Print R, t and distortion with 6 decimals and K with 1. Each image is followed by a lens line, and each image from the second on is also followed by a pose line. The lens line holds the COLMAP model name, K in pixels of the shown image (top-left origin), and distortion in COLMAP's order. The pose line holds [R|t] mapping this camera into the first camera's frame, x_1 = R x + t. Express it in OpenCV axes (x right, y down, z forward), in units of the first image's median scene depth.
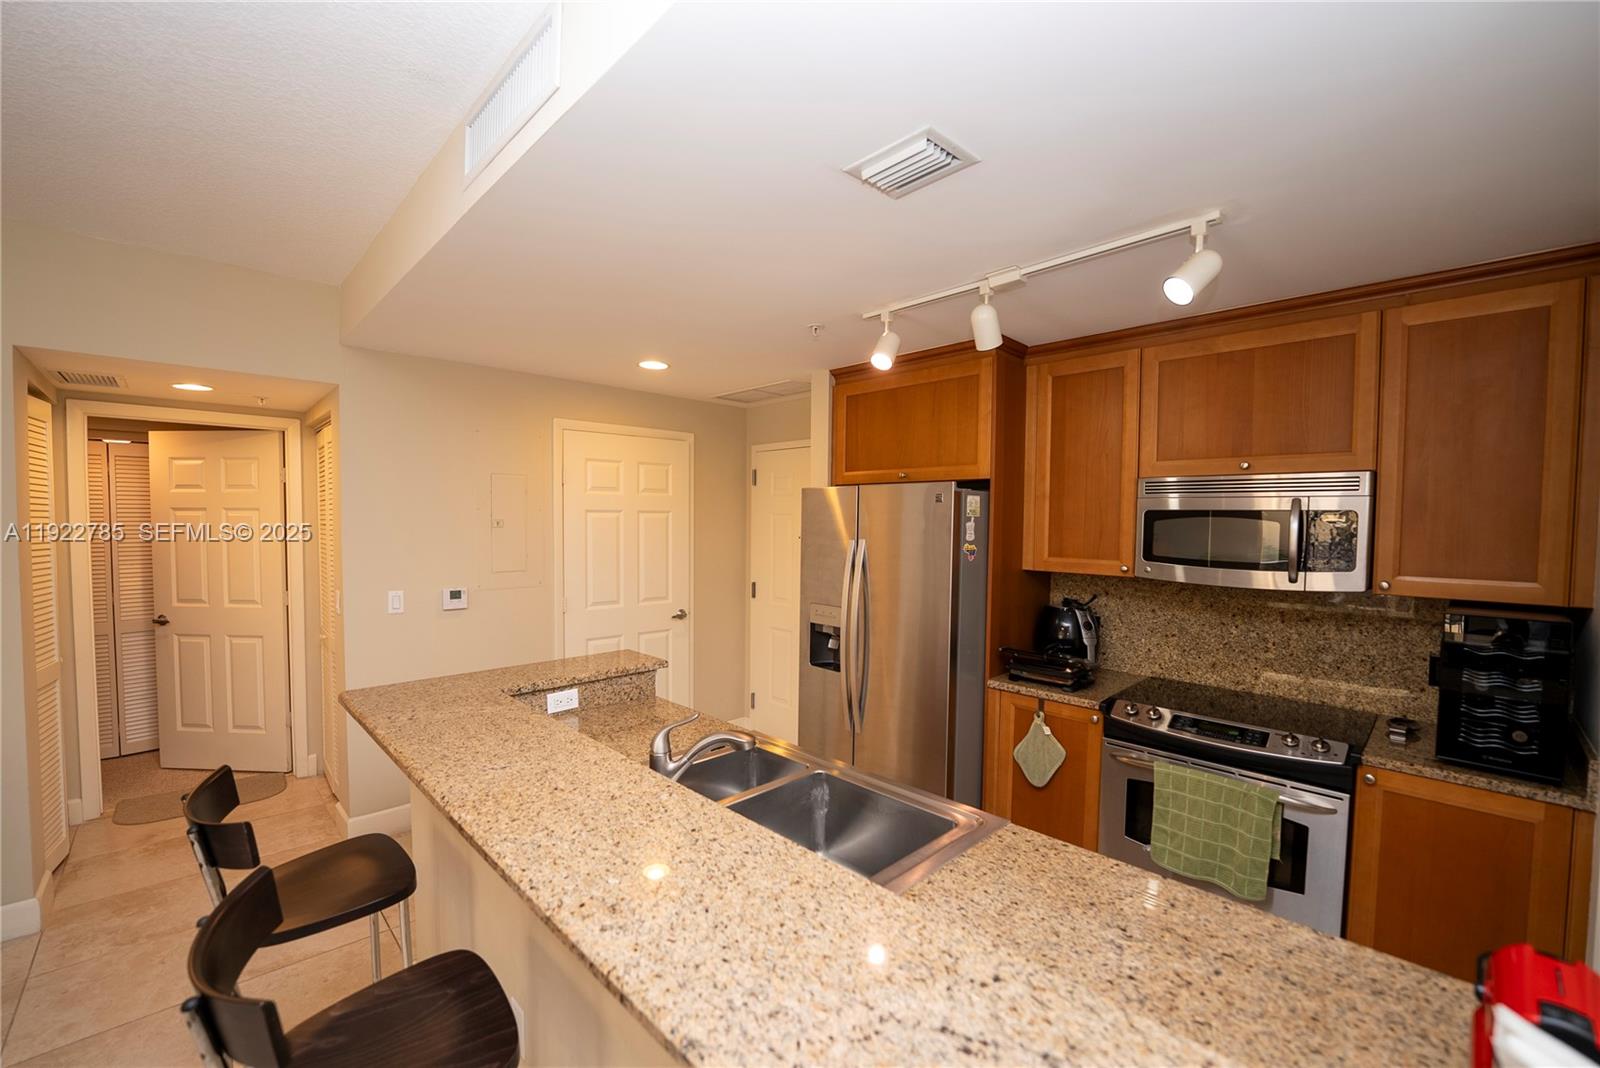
lens RADIAL K [[651.2, 0, 789.4], [0, 651.2, 545.4], [0, 0, 1]] dist [-0.032508, 0.004711]
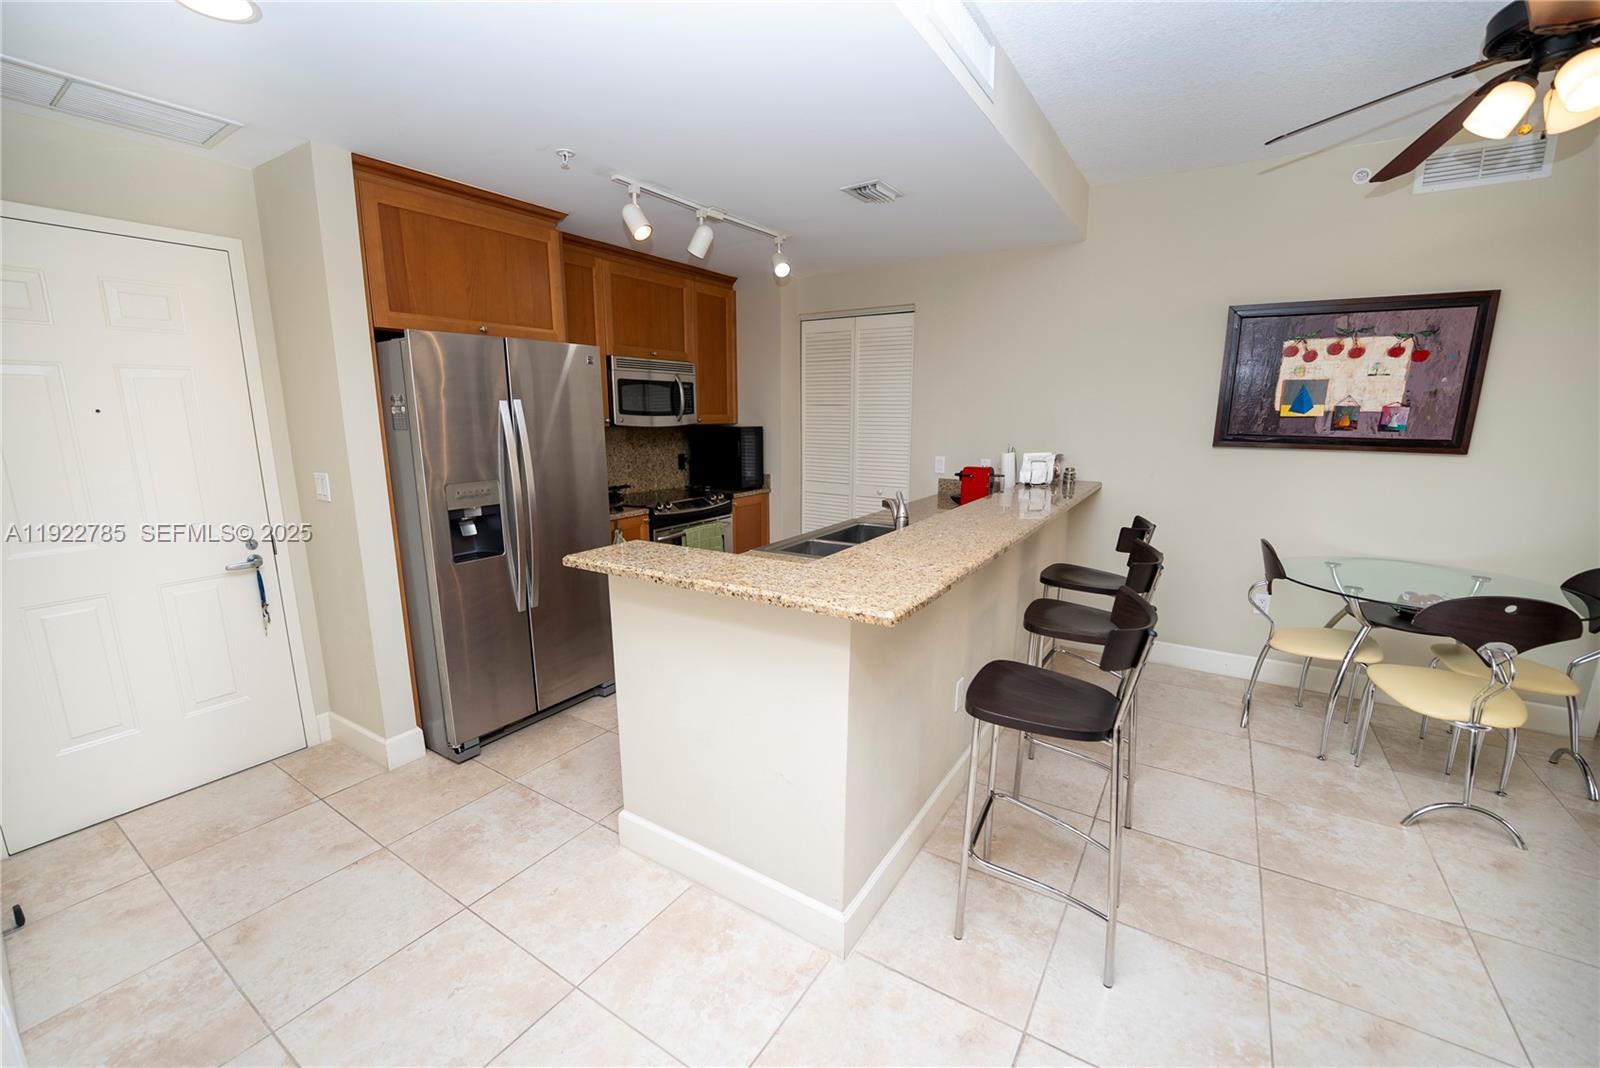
lens RADIAL K [[651.2, 0, 789.4], [0, 651.2, 545.4], [0, 0, 1]] dist [-0.032508, 0.004711]
pose [[-0.220082, -0.206539, 0.953365, -1.071115], [0.041310, 0.974478, 0.220649, 0.006628], [-0.974606, 0.087944, -0.205933, 1.015809]]
